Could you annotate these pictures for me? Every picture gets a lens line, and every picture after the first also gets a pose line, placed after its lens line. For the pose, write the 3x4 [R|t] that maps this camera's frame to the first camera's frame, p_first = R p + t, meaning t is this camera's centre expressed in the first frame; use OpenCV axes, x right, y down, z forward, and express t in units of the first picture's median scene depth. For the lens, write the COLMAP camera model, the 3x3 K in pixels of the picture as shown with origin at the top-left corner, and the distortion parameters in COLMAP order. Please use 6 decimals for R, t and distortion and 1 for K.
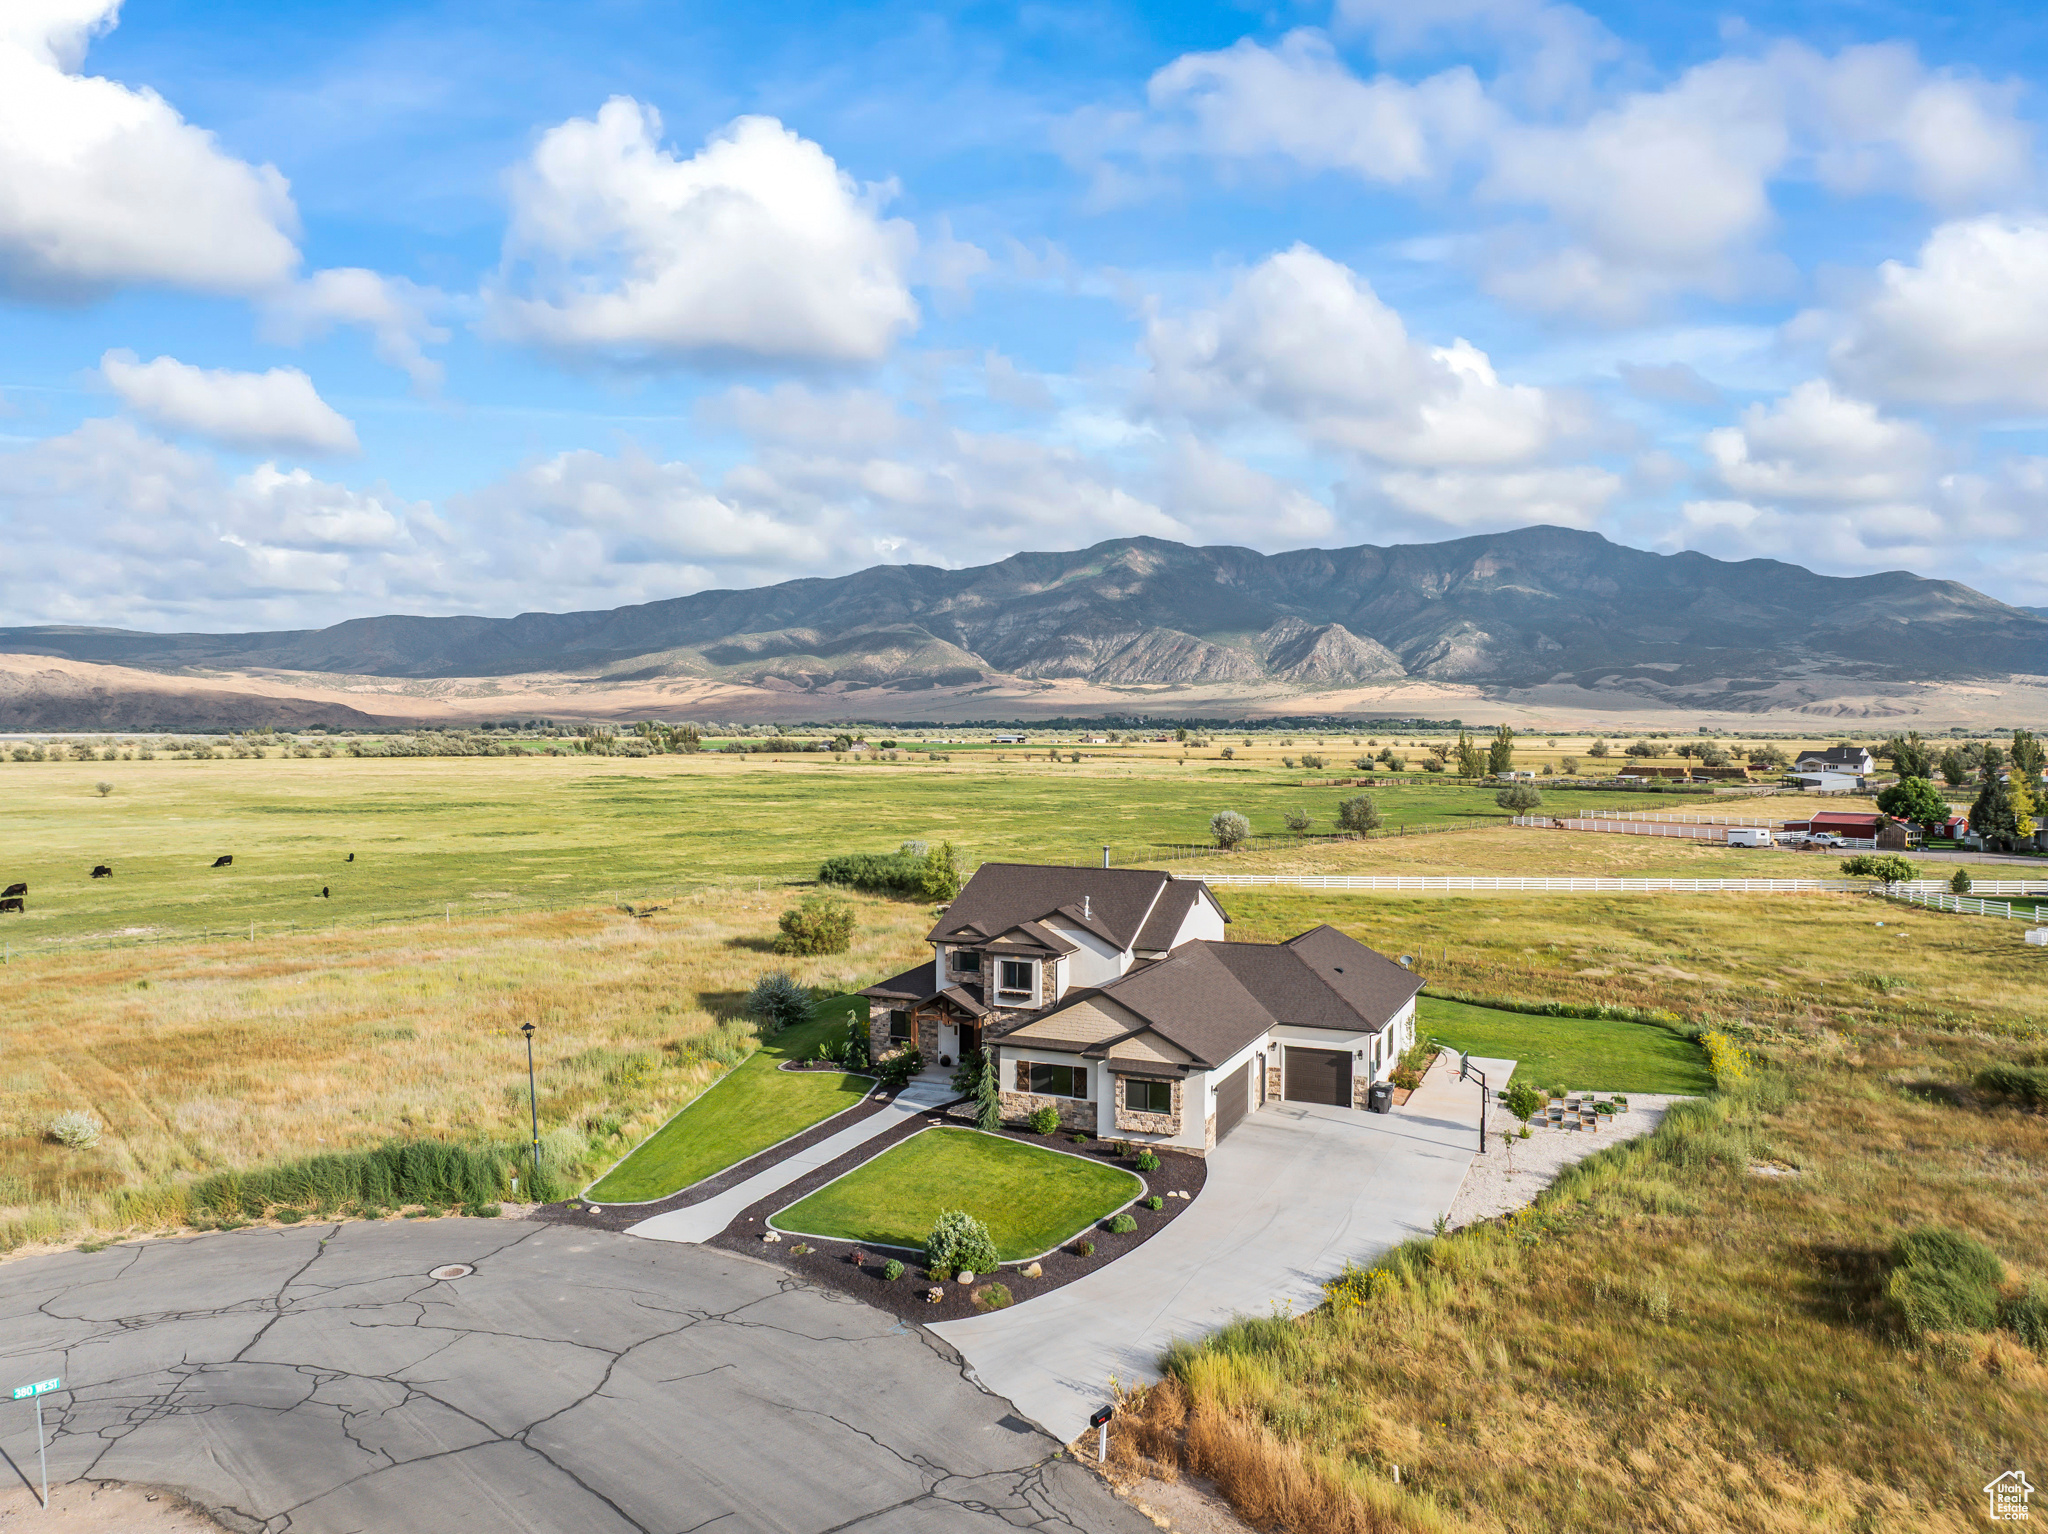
lens RADIAL K [[1439.3, 0, 1035.3], [0, 1439.3, 755.9], [0, 0, 1]] dist [-0.029619, -0.011946]
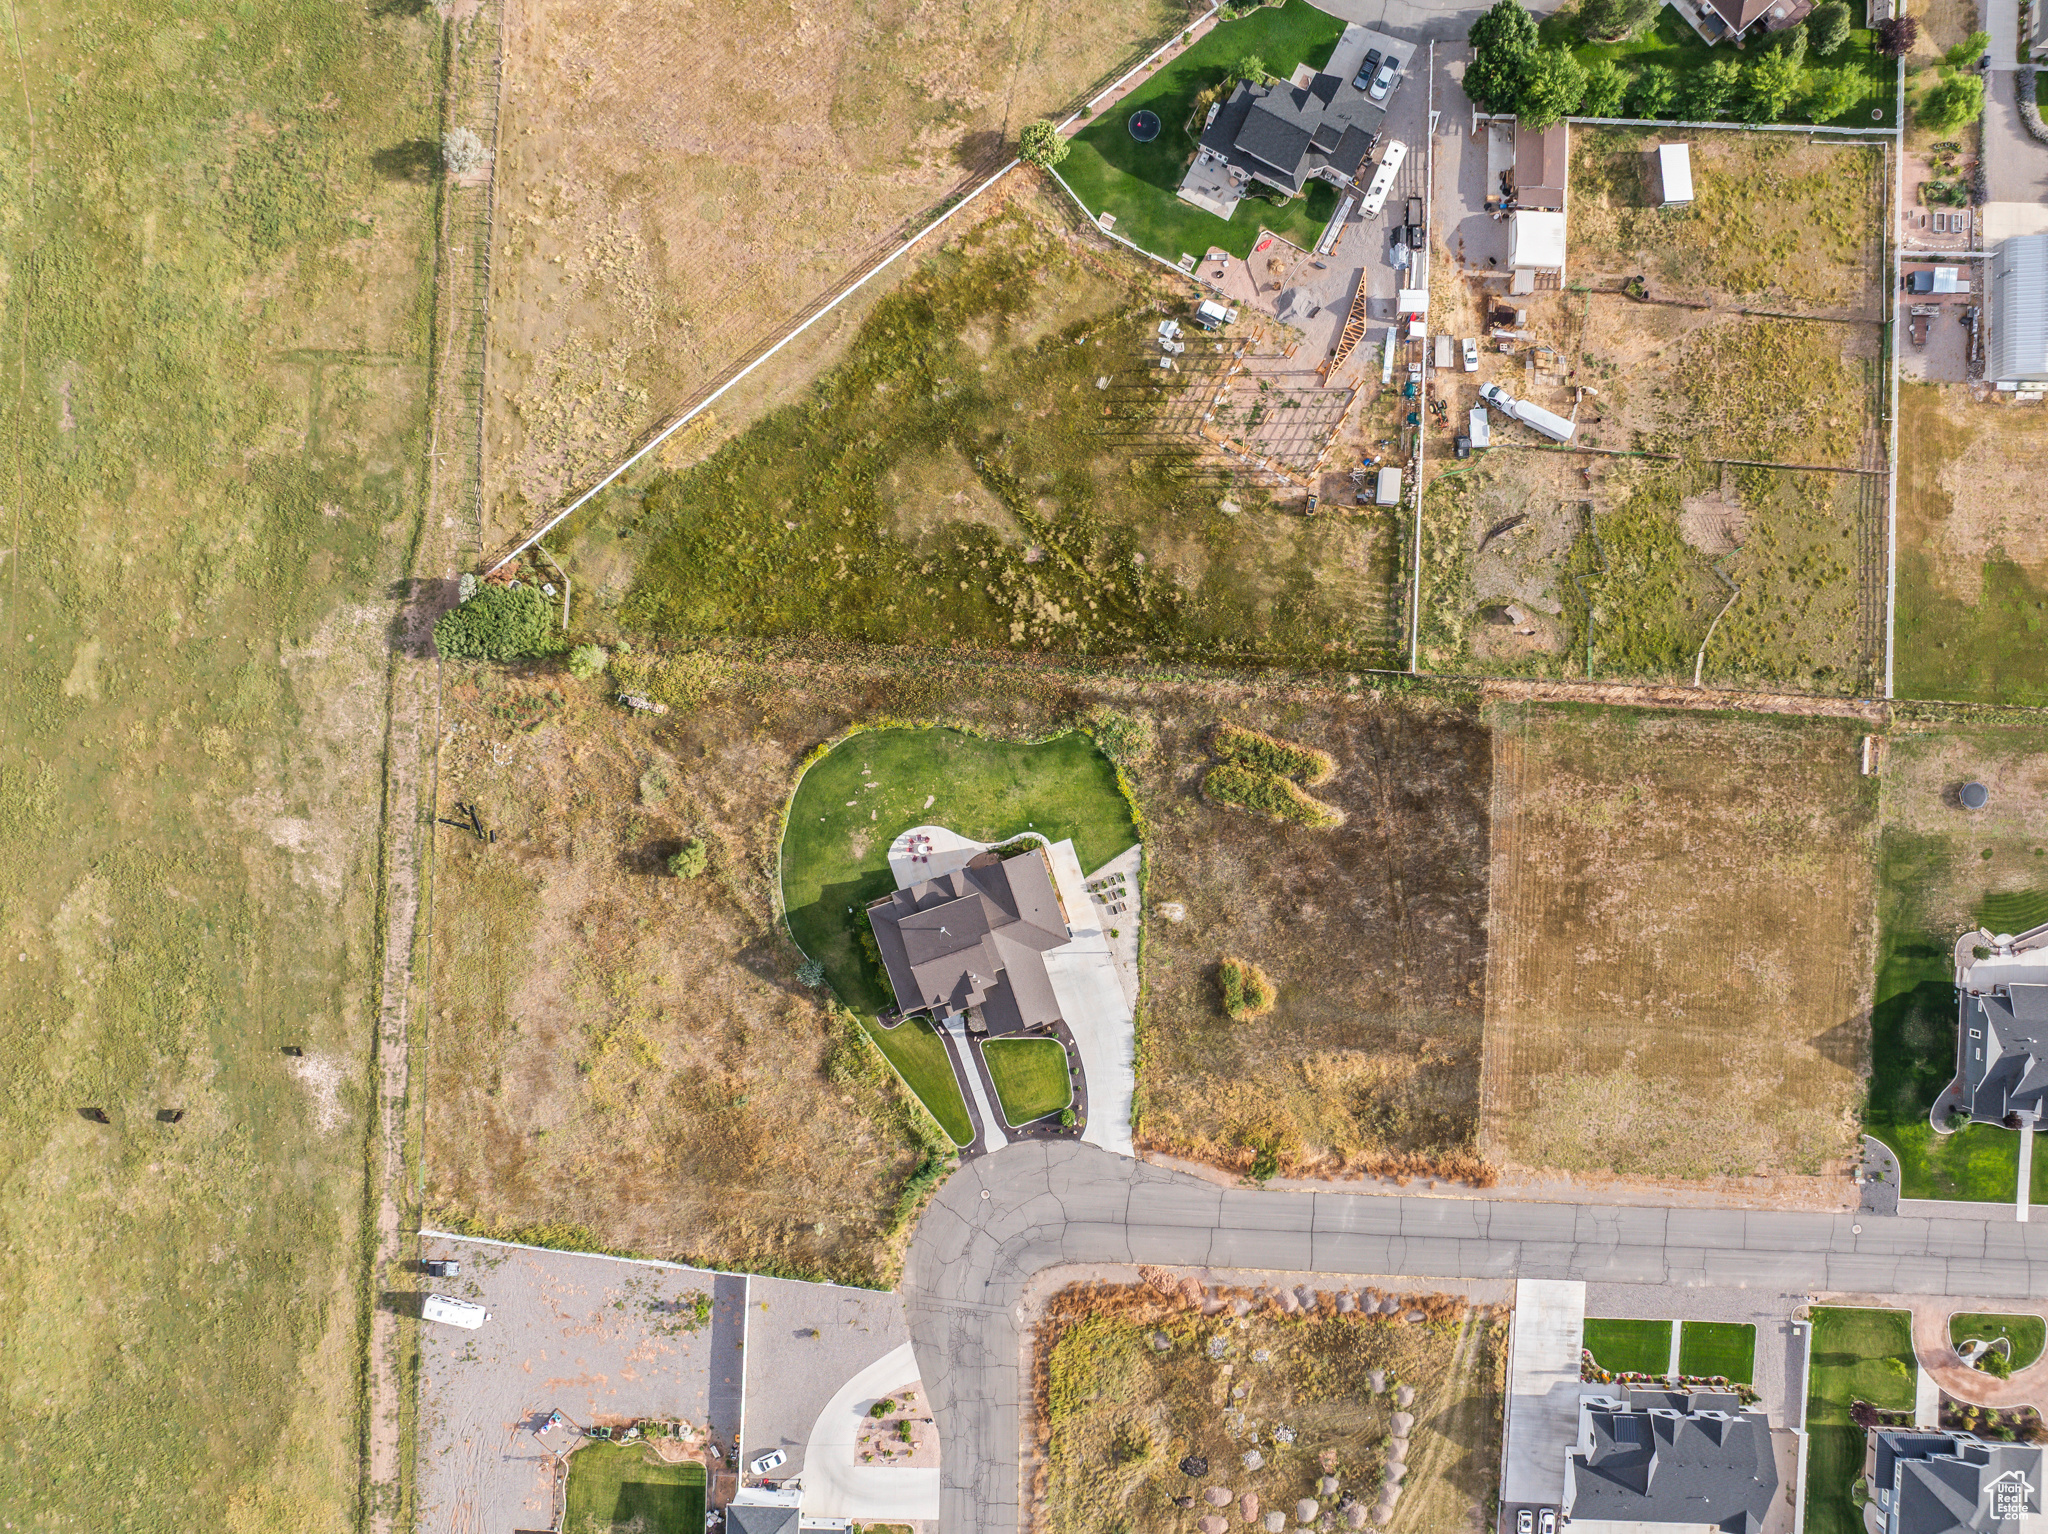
lens RADIAL K [[1439.3, 0, 1035.3], [0, 1439.3, 755.9], [0, 0, 1]] dist [-0.029619, -0.011946]
pose [[0.734353, -0.678683, 0.010697, 0.386202], [0.011385, 0.028073, 0.999541, -2.713114], [-0.678672, -0.733895, 0.028342, 1.145551]]
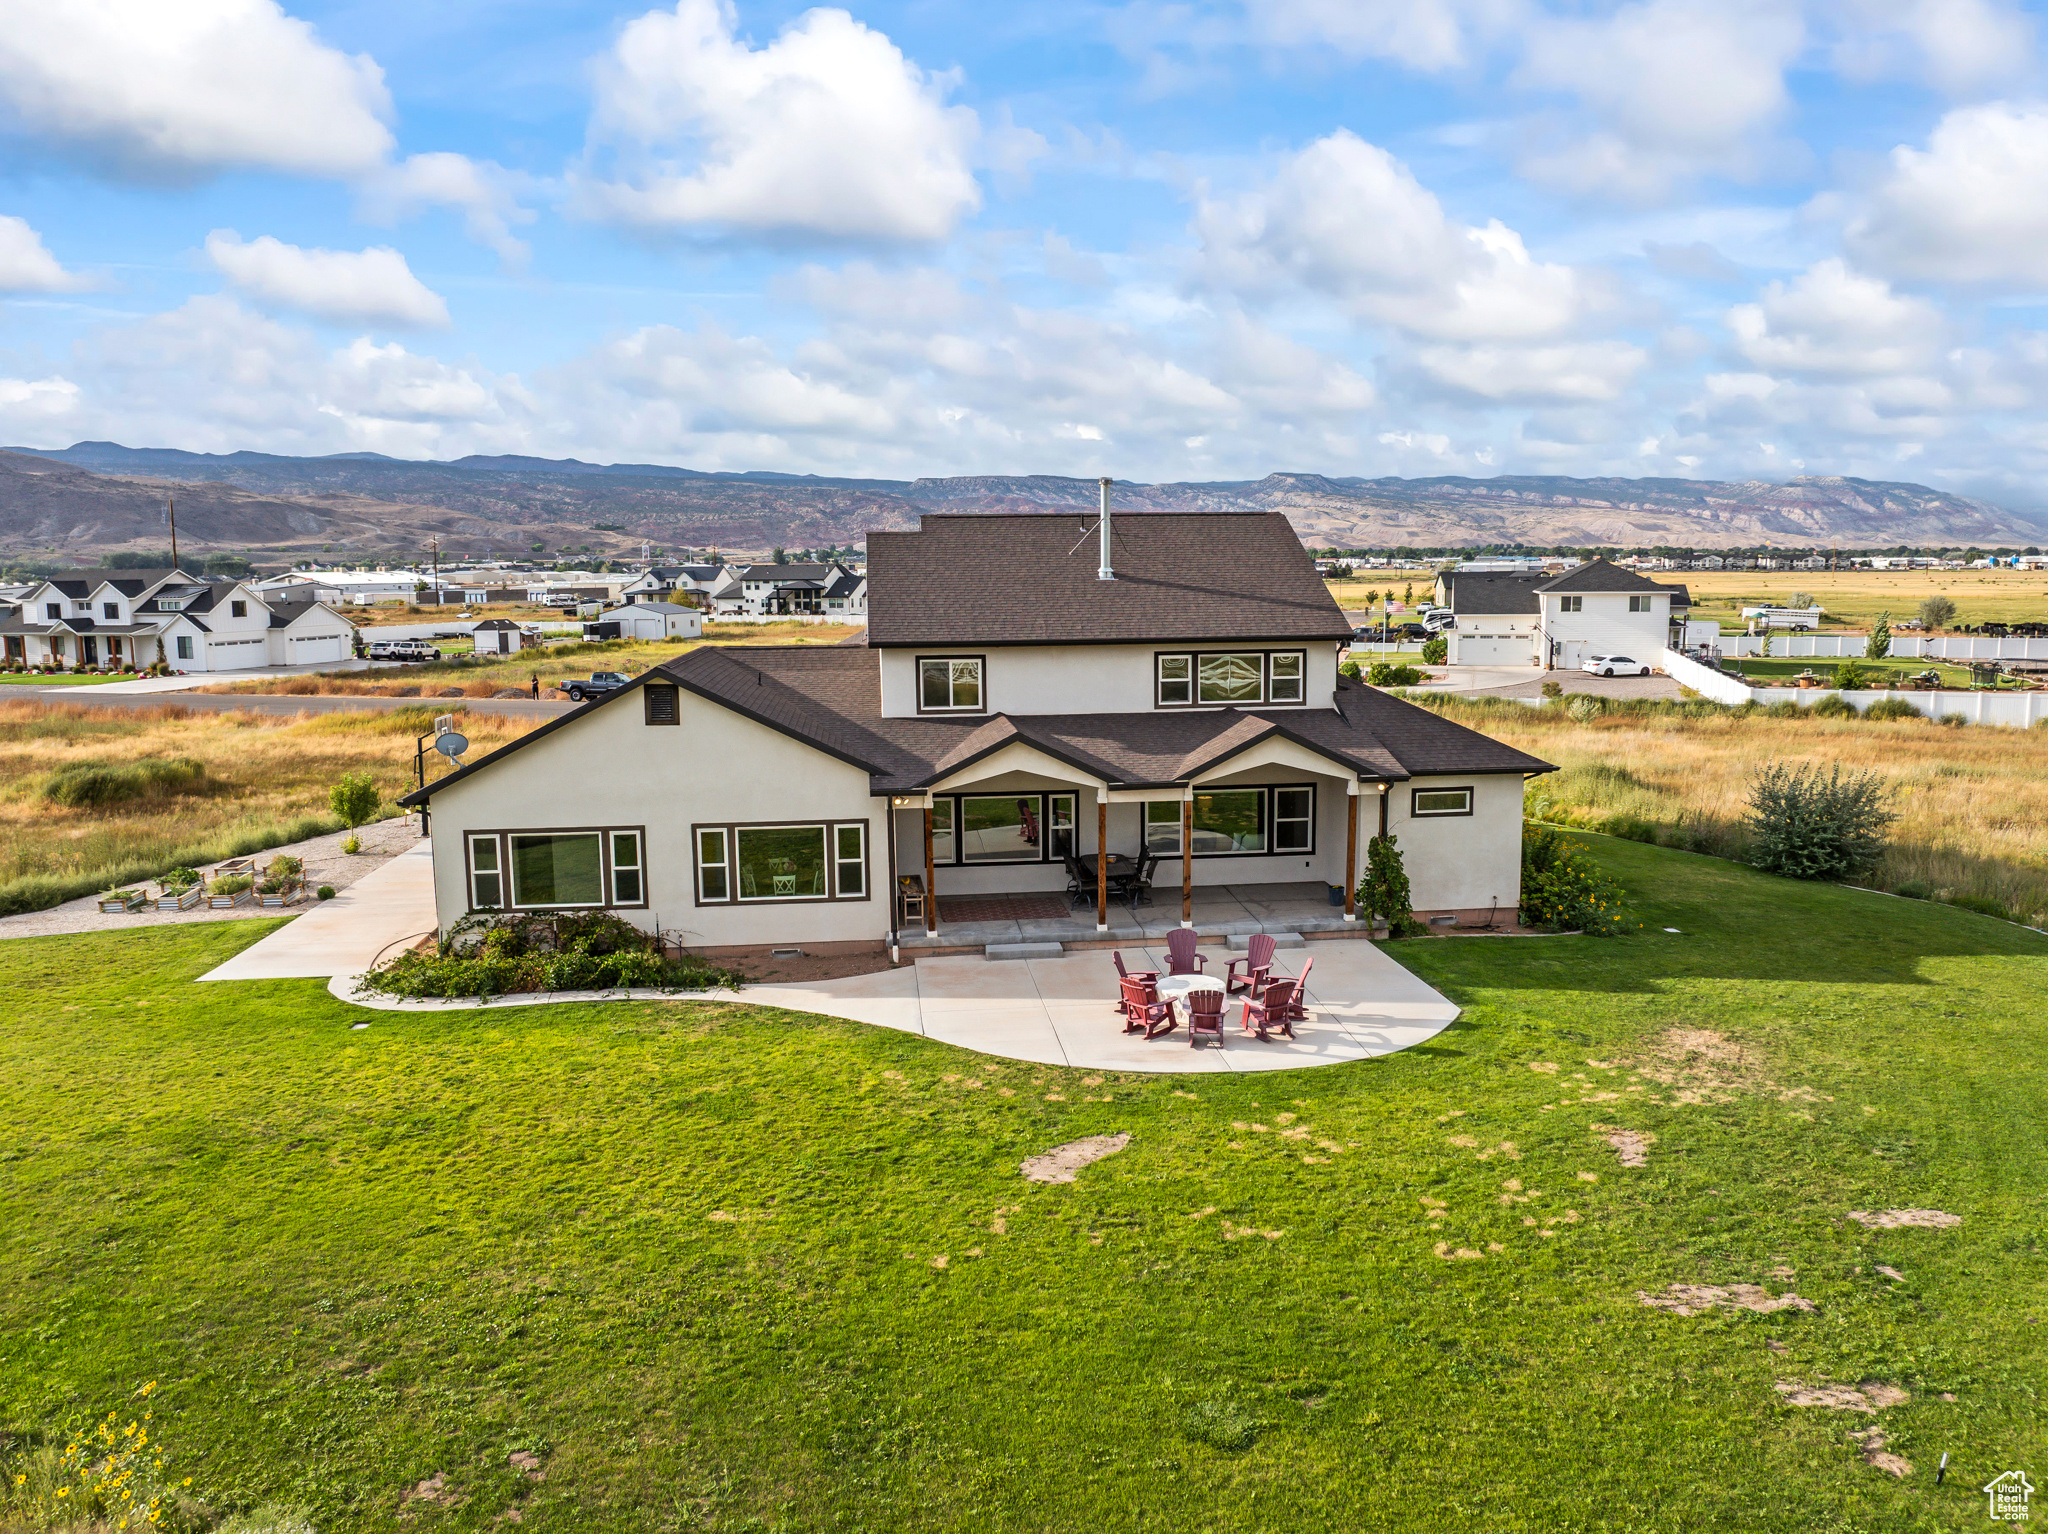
lens RADIAL K [[1439.3, 0, 1035.3], [0, 1439.3, 755.9], [0, 0, 1]] dist [-0.029619, -0.011946]
pose [[-0.864387, 0.070168, -0.497907, 0.344289], [-0.002912, 0.989500, 0.144501, 0.094062], [0.502819, 0.126355, -0.855107, 1.546479]]
